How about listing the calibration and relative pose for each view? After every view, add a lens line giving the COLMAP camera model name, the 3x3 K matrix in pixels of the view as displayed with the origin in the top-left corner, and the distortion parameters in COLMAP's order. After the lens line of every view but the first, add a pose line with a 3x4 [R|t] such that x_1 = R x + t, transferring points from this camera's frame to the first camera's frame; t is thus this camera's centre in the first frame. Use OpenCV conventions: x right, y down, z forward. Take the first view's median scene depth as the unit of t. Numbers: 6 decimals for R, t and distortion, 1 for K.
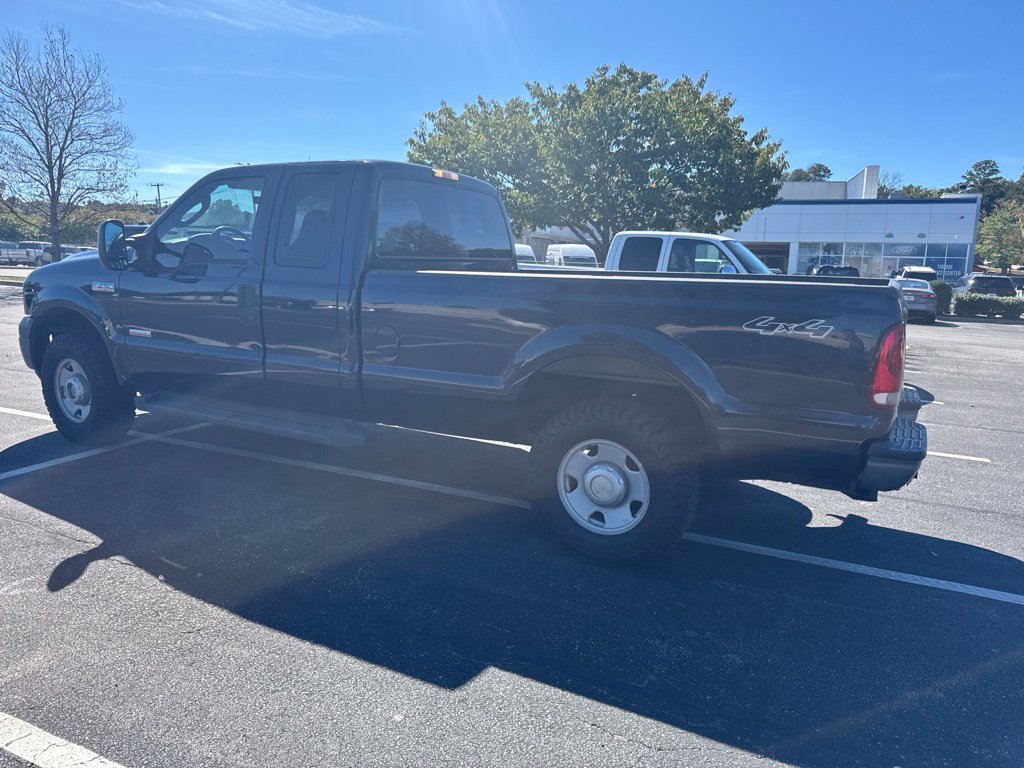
lens RADIAL K [[720.1, 0, 515.6], [0, 720.1, 383.1], [0, 0, 1]] dist [0.028864, -0.033861]
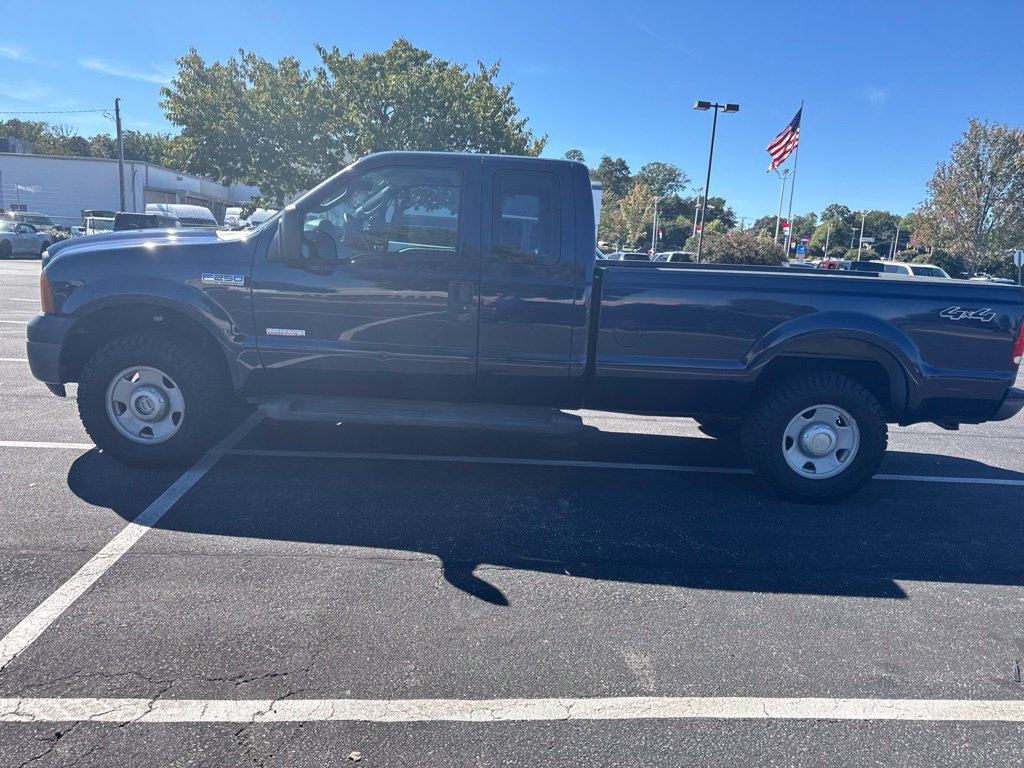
lens RADIAL K [[715.4, 0, 517.6], [0, 715.4, 380.4], [0, 0, 1]] dist [0.060913, -0.083886]
pose [[0.880815, -0.070503, 0.468182, -0.317772], [0.051184, 0.997235, 0.053878, -0.020302], [-0.470686, -0.023493, 0.881988, 0.042216]]
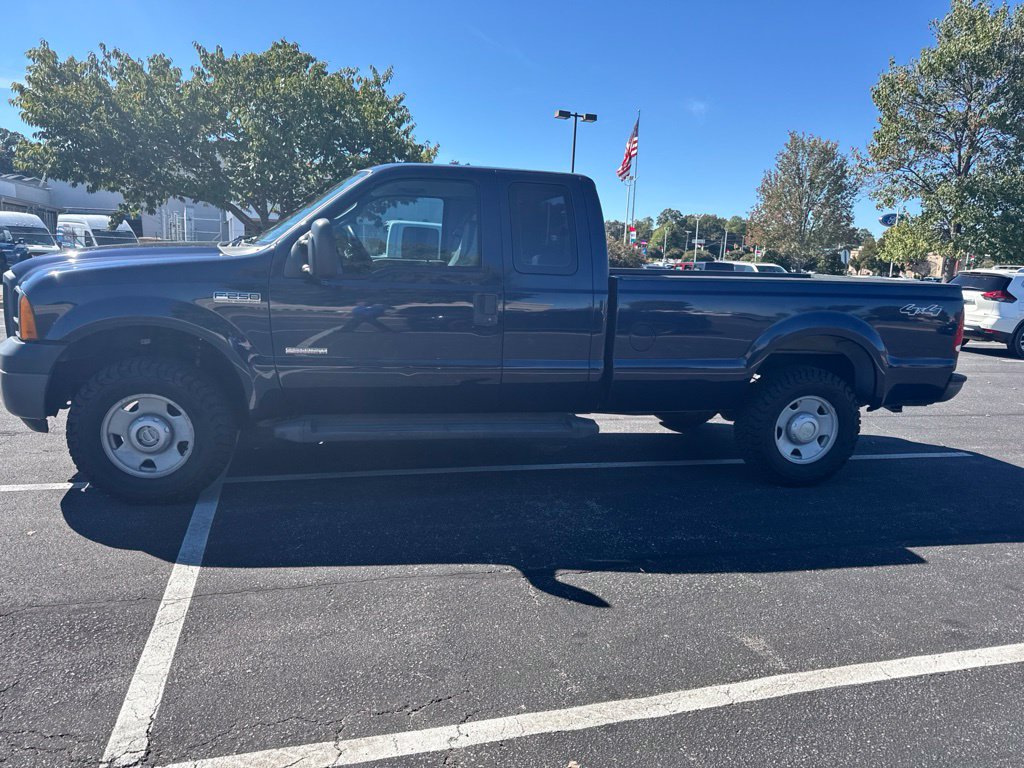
lens RADIAL K [[715.7, 0, 515.1], [0, 715.7, 381.5], [0, 0, 1]] dist [0.044191, -0.050841]
pose [[0.769677, -0.109980, 0.628890, -0.400780], [0.090206, 0.993902, 0.063413, -0.030132], [-0.632029, 0.007922, 0.774904, 0.090189]]
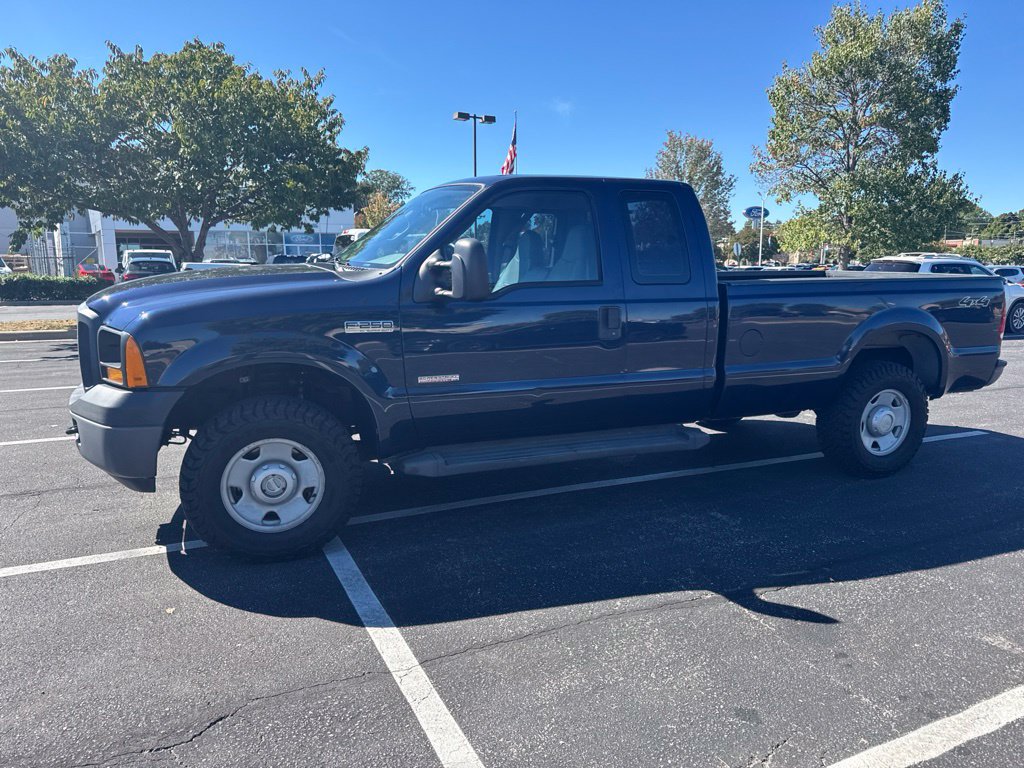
lens RADIAL K [[715.7, 0, 515.1], [0, 715.7, 381.5], [0, 0, 1]] dist [0.044191, -0.050841]
pose [[0.653709, -0.155759, 0.740543, -0.483859], [0.143522, 0.986346, 0.080766, -0.054741], [-0.743012, 0.053487, 0.667138, 0.194375]]
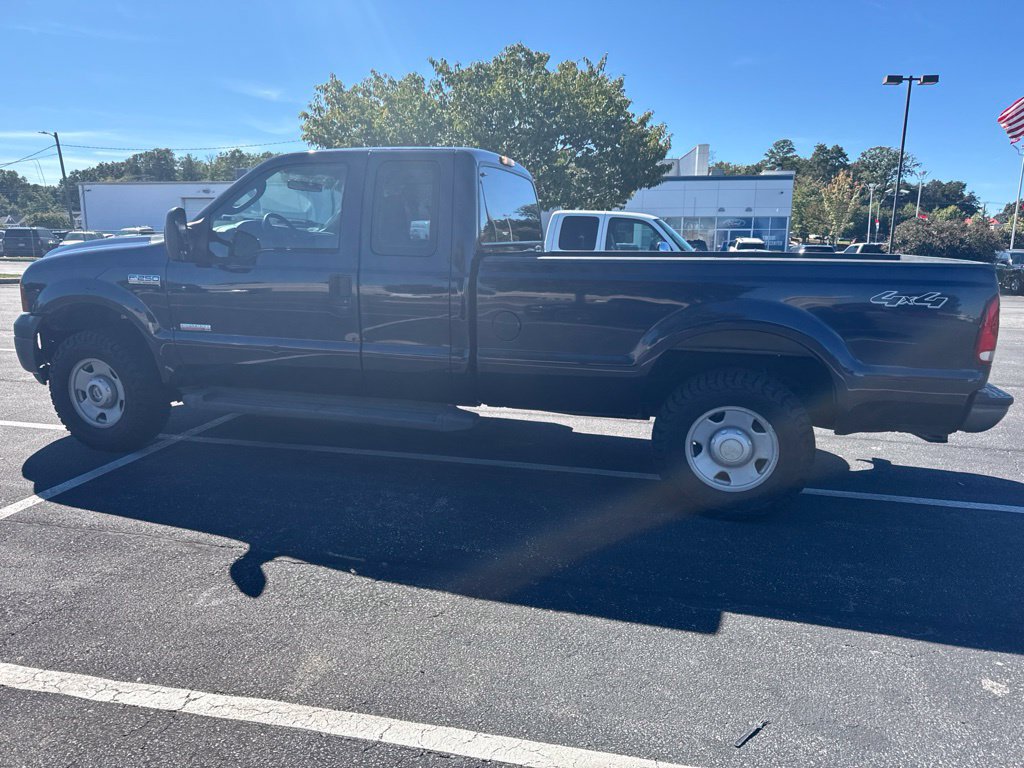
lens RADIAL K [[715.4, 0, 517.6], [0, 715.4, 380.4], [0, 0, 1]] dist [0.060913, -0.083886]
pose [[0.975453, -0.056500, 0.212837, -0.145573], [0.049979, 0.998105, 0.035900, -0.006123], [-0.214462, -0.024382, 0.976428, -0.005241]]
